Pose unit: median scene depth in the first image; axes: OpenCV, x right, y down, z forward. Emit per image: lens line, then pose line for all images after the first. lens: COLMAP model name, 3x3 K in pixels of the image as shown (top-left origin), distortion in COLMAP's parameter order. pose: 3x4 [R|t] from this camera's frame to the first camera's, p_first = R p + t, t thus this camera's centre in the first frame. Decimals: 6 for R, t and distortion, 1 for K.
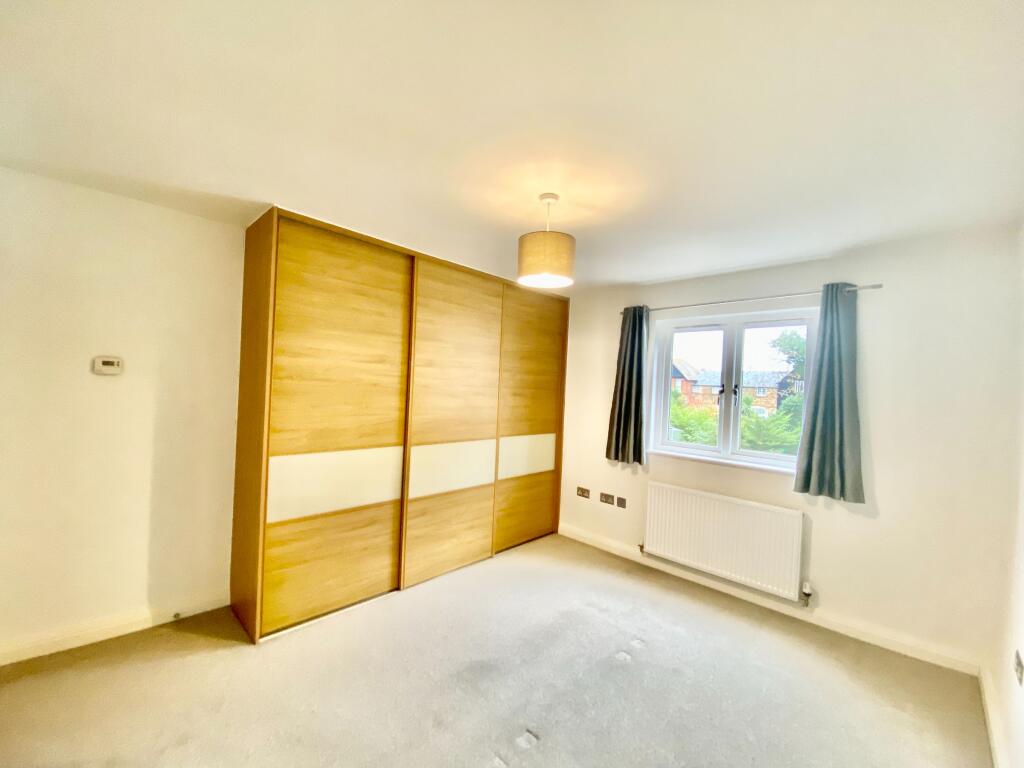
lens RADIAL K [[417.3, 0, 515.0], [0, 417.3, 385.2], [0, 0, 1]] dist [-0.000010, -0.000112]
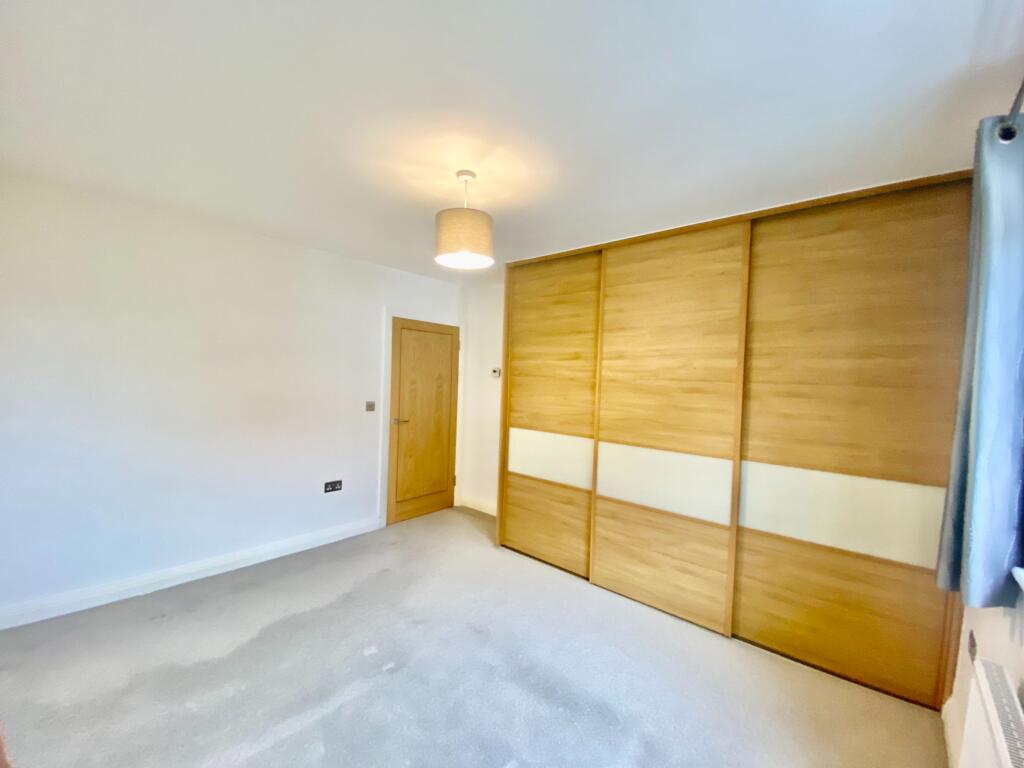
lens RADIAL K [[417.3, 0, 515.0], [0, 417.3, 385.2], [0, 0, 1]] dist [-0.000010, -0.000112]
pose [[0.033649, -0.024055, -0.999144, 0.712993], [-0.026390, 0.999340, -0.024948, 0.043045], [0.999085, 0.027207, 0.032992, 0.745951]]
